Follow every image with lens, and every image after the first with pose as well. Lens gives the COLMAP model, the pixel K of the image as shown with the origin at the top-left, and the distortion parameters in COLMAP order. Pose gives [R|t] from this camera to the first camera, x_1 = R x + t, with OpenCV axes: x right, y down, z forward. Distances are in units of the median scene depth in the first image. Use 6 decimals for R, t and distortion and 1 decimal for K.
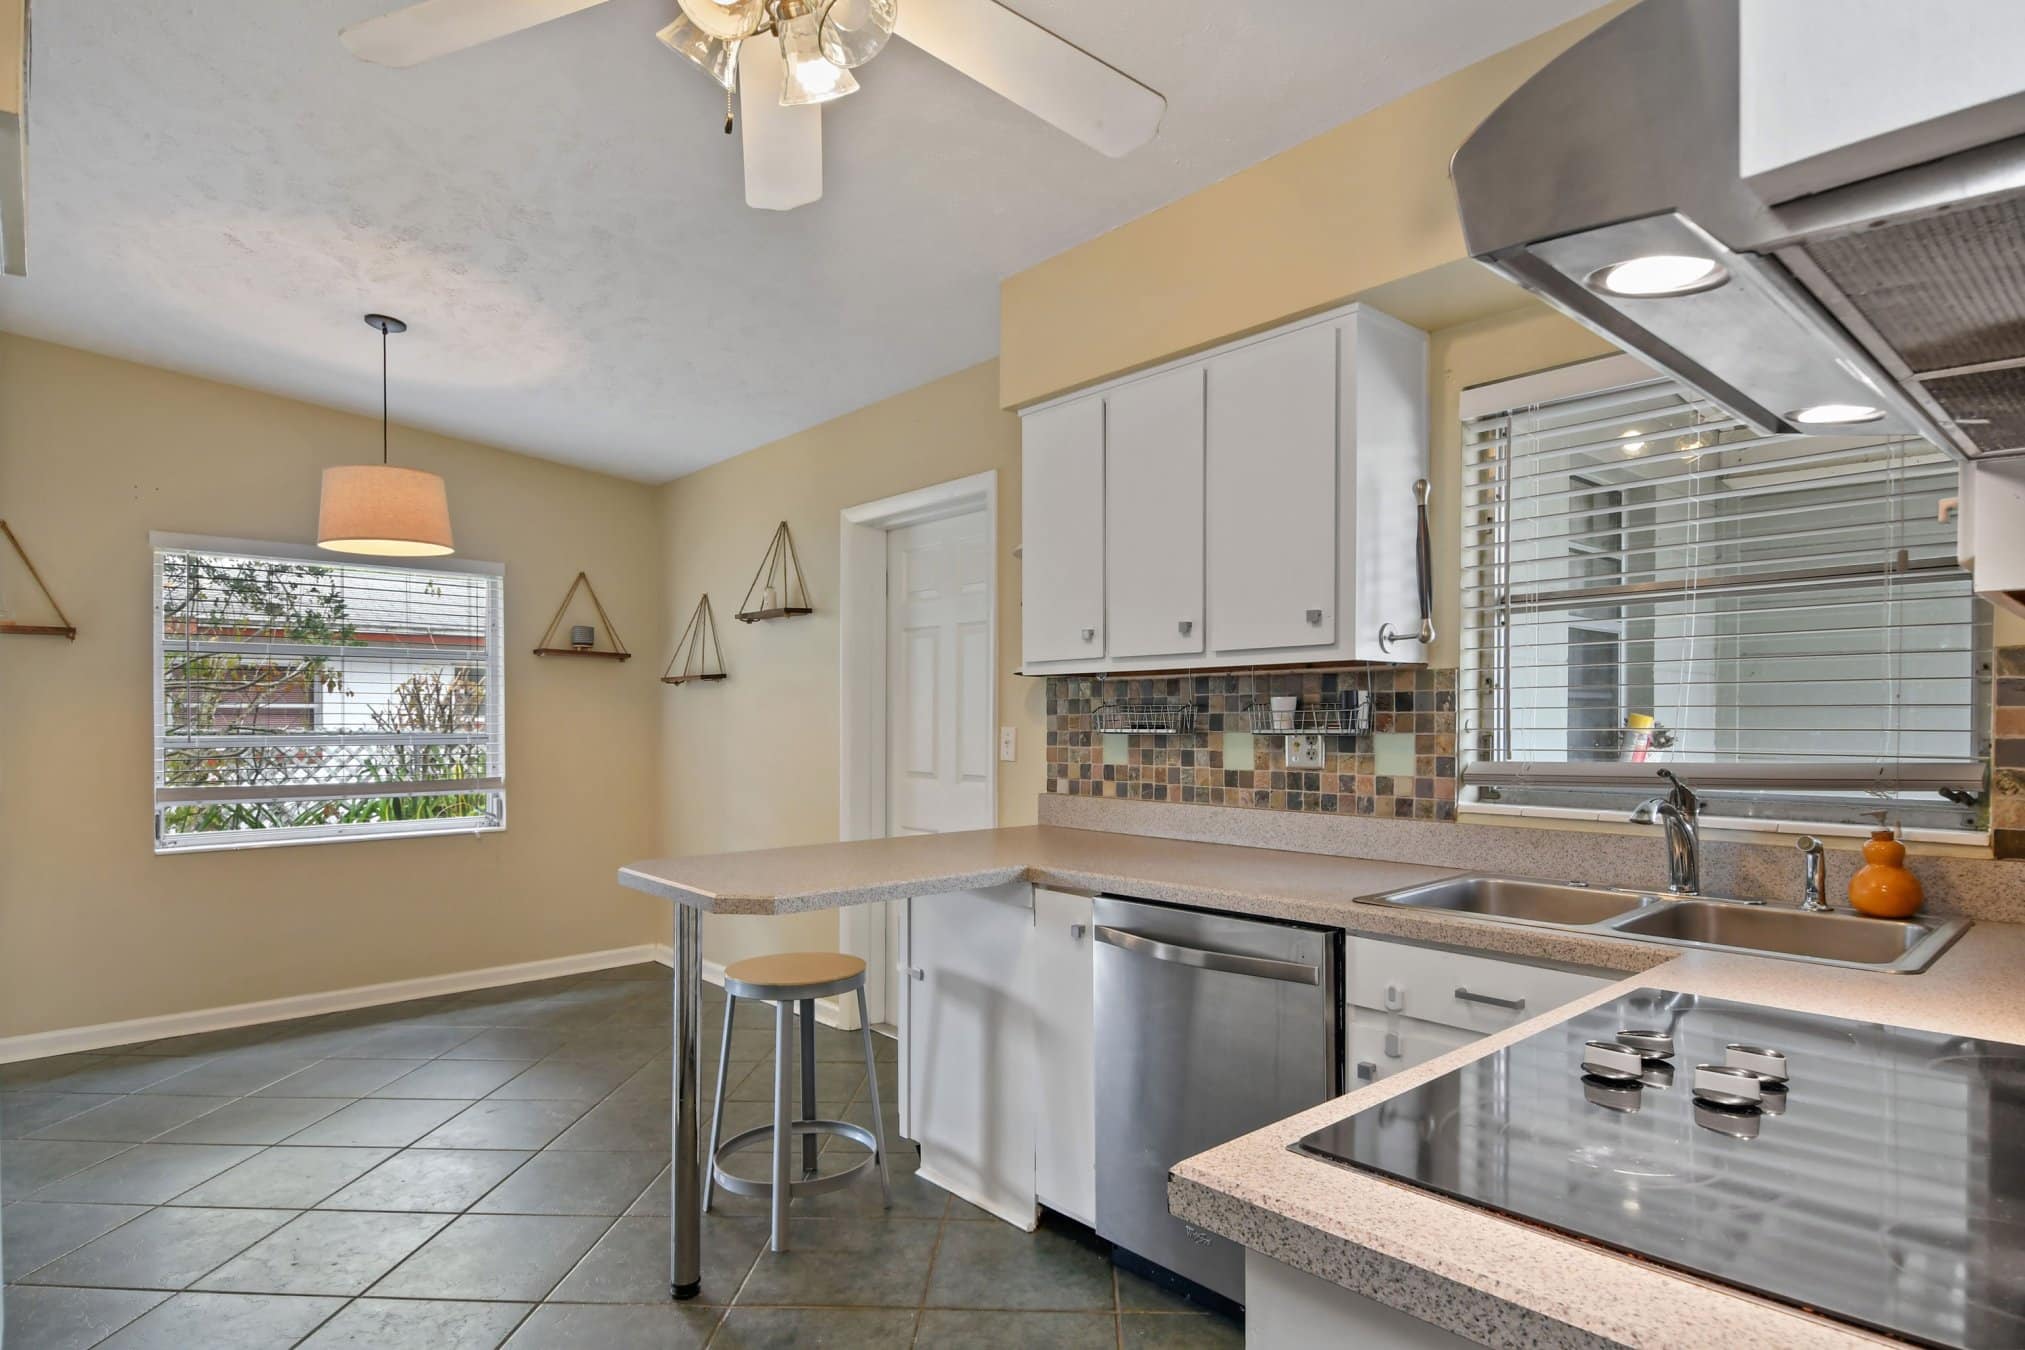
lens RADIAL K [[1121.7, 0, 997.0], [0, 1121.7, 720.0], [0, 0, 1]] dist [0.006114, -0.000581]
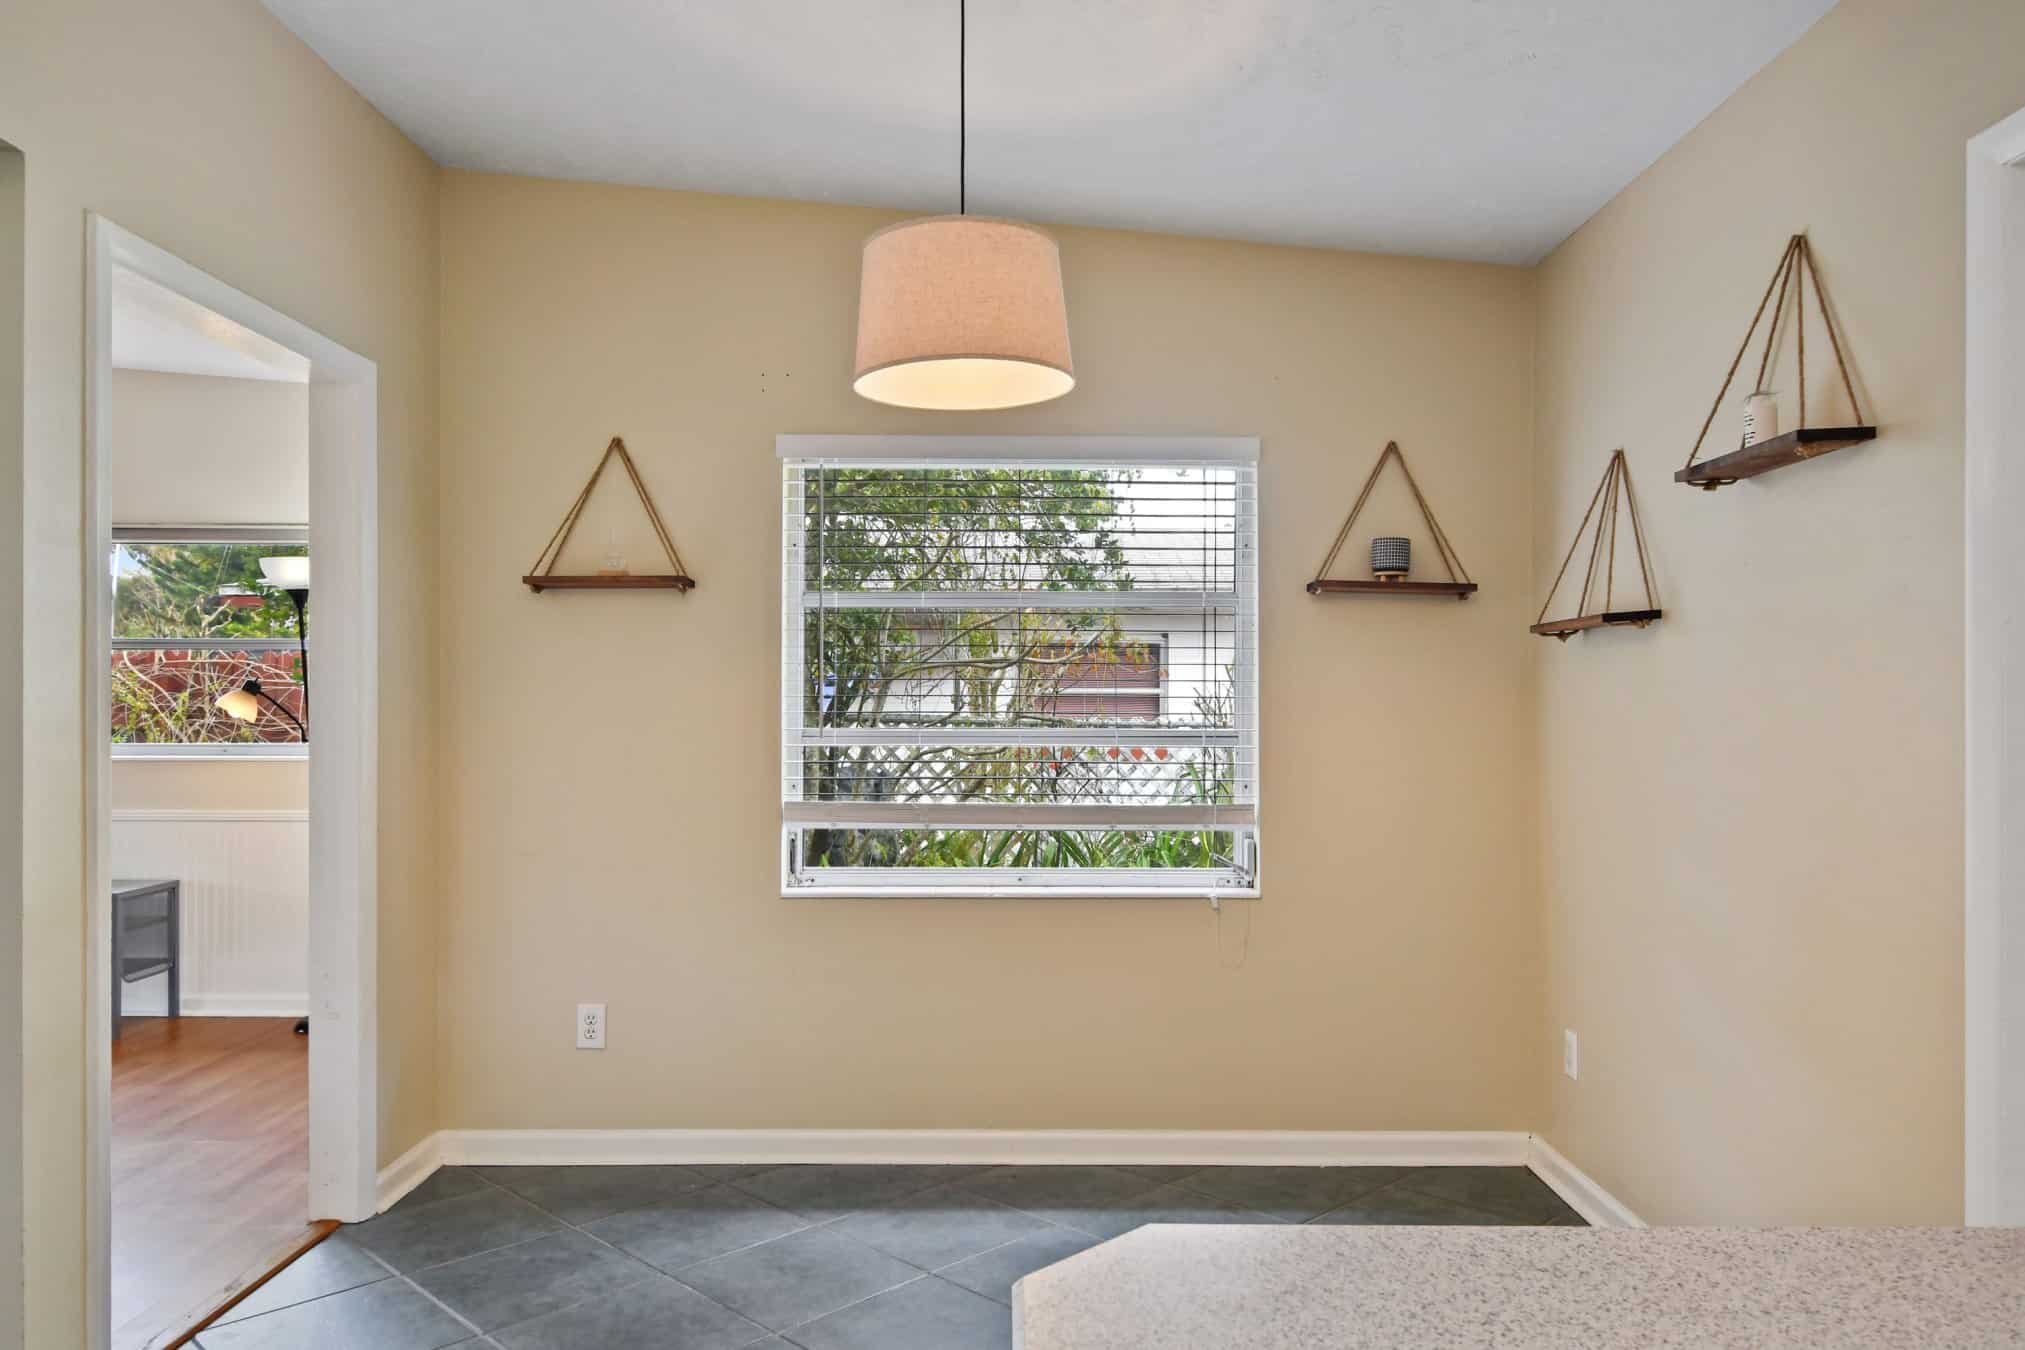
lens RADIAL K [[1361.0, 0, 1011.1], [0, 1361.0, 693.7], [0, 0, 1]] dist [0.004254, 0.001121]
pose [[0.746613, -0.003799, -0.665247, -0.064608], [-0.004865, 0.999926, -0.011170, 0.001572], [0.665240, 0.011576, 0.746540, 0.386177]]
